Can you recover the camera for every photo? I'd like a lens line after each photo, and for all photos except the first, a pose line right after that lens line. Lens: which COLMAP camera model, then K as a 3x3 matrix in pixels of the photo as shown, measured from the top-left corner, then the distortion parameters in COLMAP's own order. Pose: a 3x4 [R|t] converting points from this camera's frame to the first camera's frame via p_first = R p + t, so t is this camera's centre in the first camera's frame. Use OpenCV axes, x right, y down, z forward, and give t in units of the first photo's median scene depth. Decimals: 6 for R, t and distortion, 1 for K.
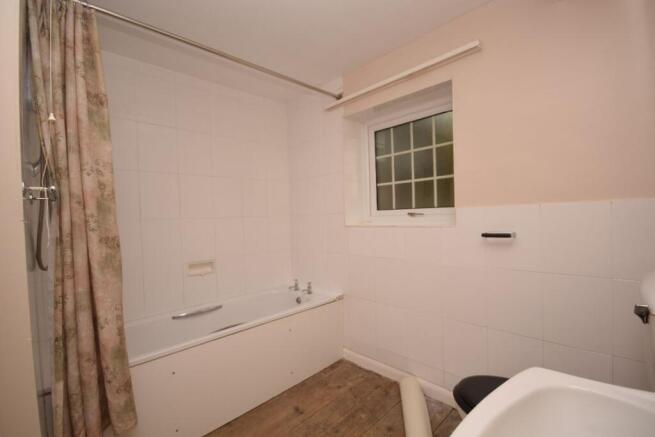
lens RADIAL K [[283.6, 0, 328.2], [0, 283.6, 228.7], [0, 0, 1]] dist [-0.001003, -0.006781]
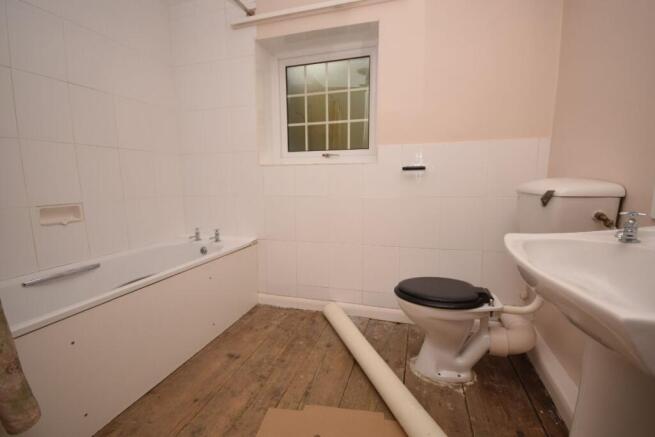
lens RADIAL K [[283.6, 0, 333.0], [0, 283.6, 226.5], [0, 0, 1]] dist [-0.001003, -0.006781]
pose [[0.875478, -0.051314, 0.480527, -0.199858], [-0.005596, 0.993203, 0.116257, 0.087171], [-0.483226, -0.104469, 0.869240, 0.059372]]
